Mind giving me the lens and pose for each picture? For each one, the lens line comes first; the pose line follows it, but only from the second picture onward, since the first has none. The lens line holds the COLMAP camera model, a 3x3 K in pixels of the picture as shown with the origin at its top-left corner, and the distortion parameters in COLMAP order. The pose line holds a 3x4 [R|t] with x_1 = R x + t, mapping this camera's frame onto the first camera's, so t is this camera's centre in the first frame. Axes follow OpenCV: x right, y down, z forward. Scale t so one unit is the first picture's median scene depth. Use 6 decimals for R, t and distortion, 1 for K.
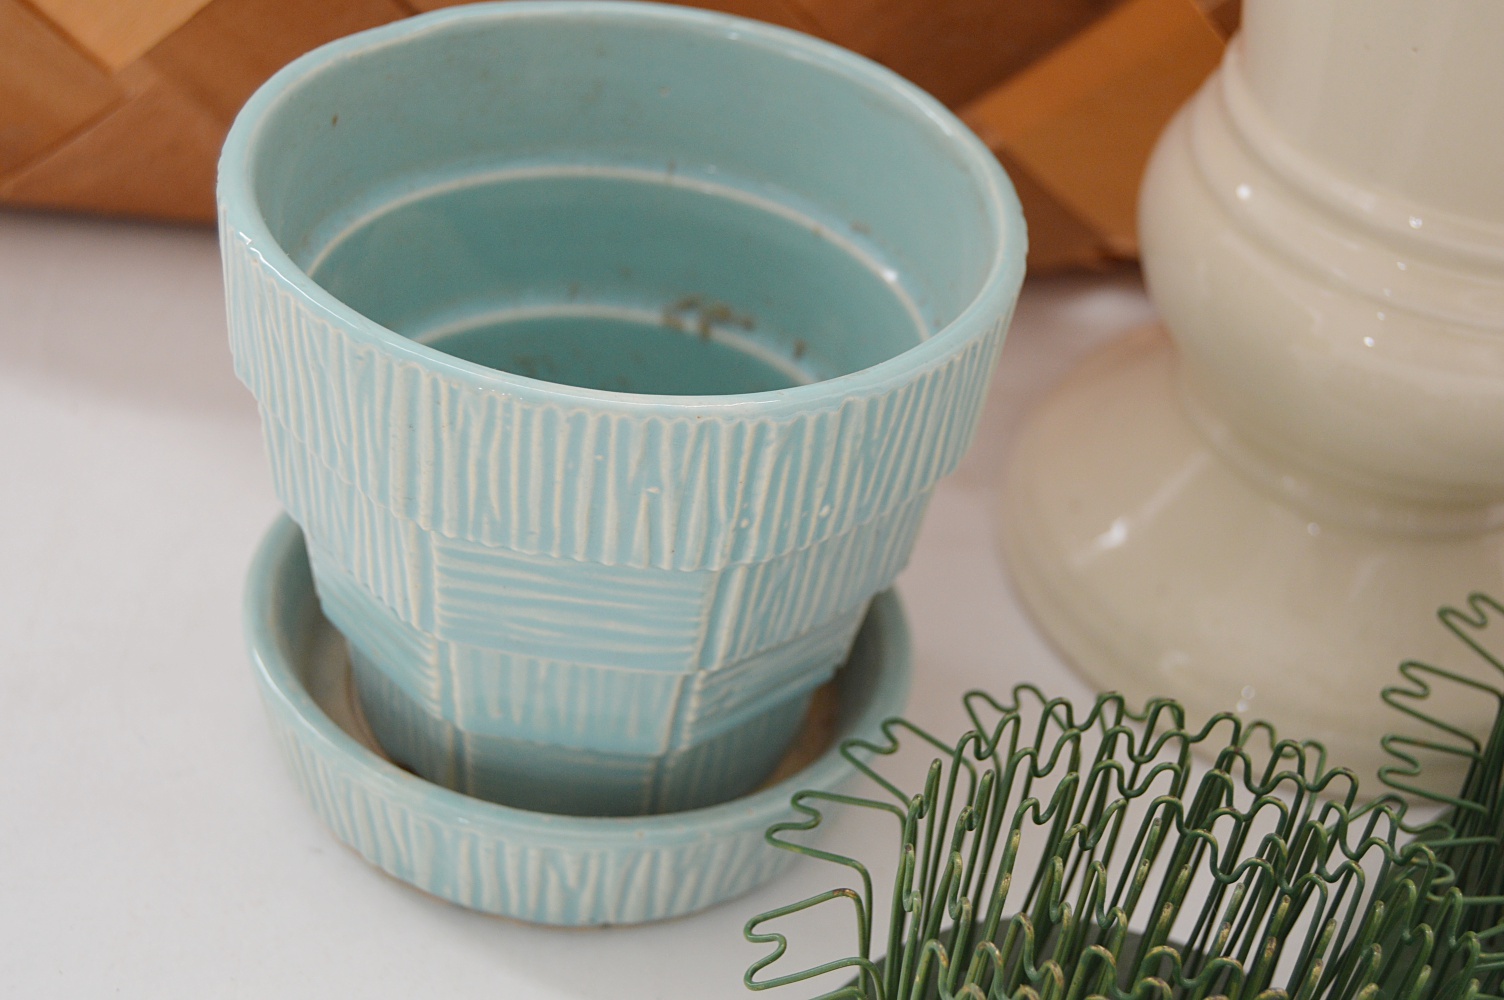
lens RADIAL K [[2469.8, 0, 760.4], [0, 2469.8, 502.1], [0, 0, 1]] dist [0.027390, 0.000000]
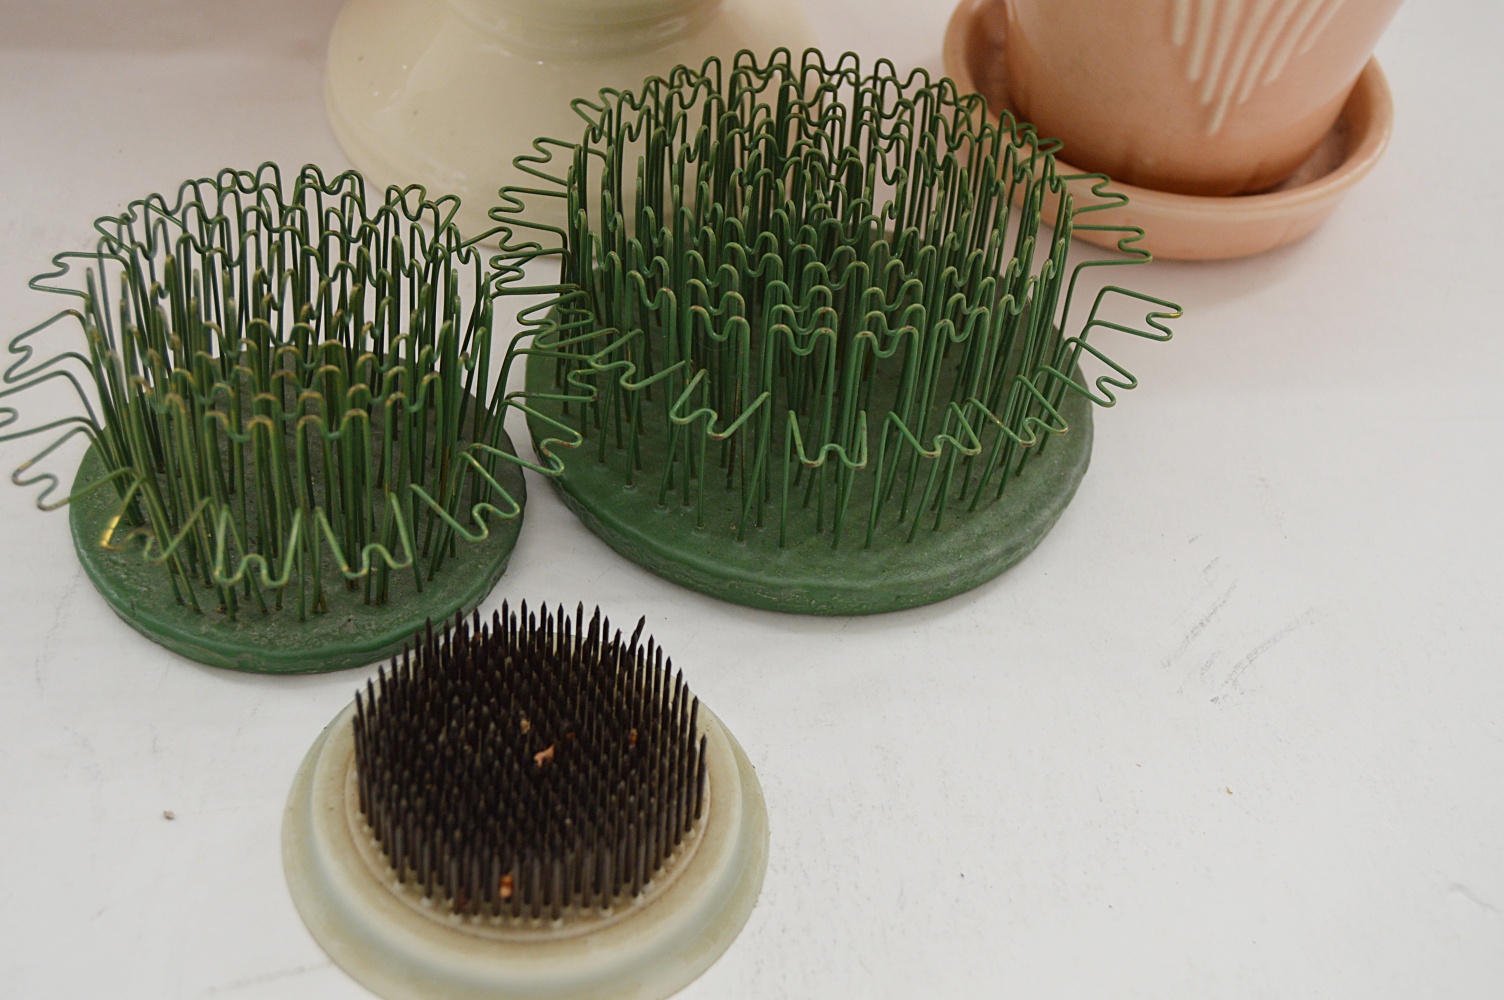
lens RADIAL K [[2380.1, 0, 761.3], [0, 2380.1, 497.1], [0, 0, 1]] dist [0.008506, 0.000000]
pose [[0.995766, -0.084673, 0.035773, 0.342555], [0.079416, 0.988455, 0.129036, 0.107898], [-0.046286, -0.125649, 0.990994, -0.365061]]
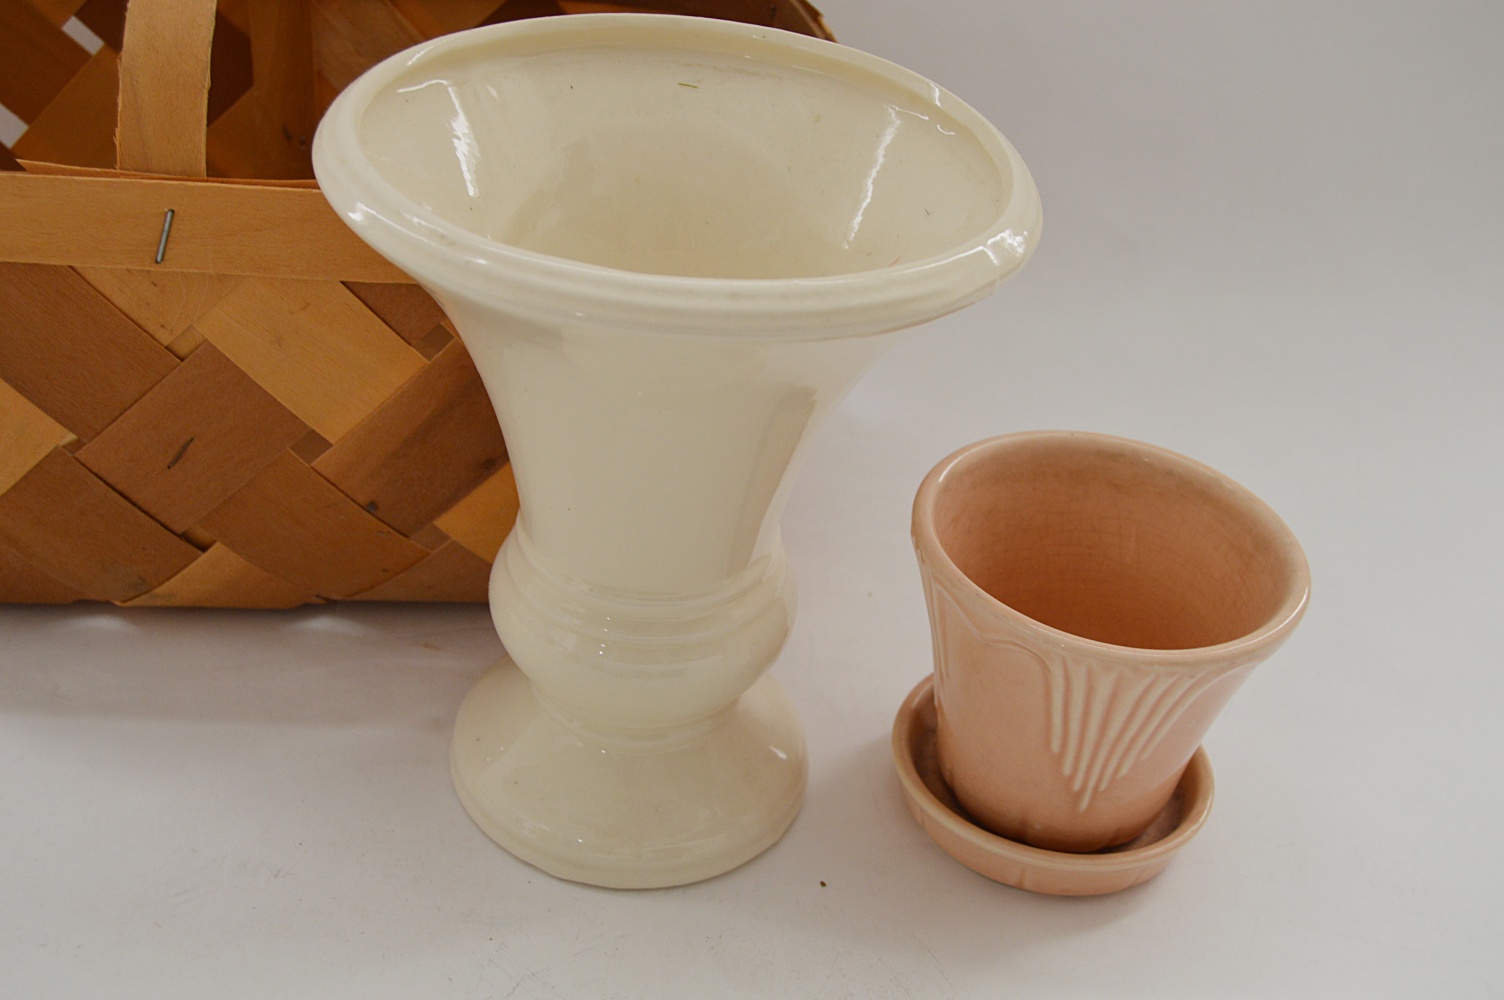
lens RADIAL K [[1943.6, 0, 745.0], [0, 1943.6, 497.7], [0, 0, 1]] dist [-0.057404, 0.000000]
pose [[0.997623, -0.054661, 0.041954, 0.344649], [0.058758, 0.992881, -0.103610, -0.019413], [-0.035992, 0.105829, 0.993733, -0.588399]]
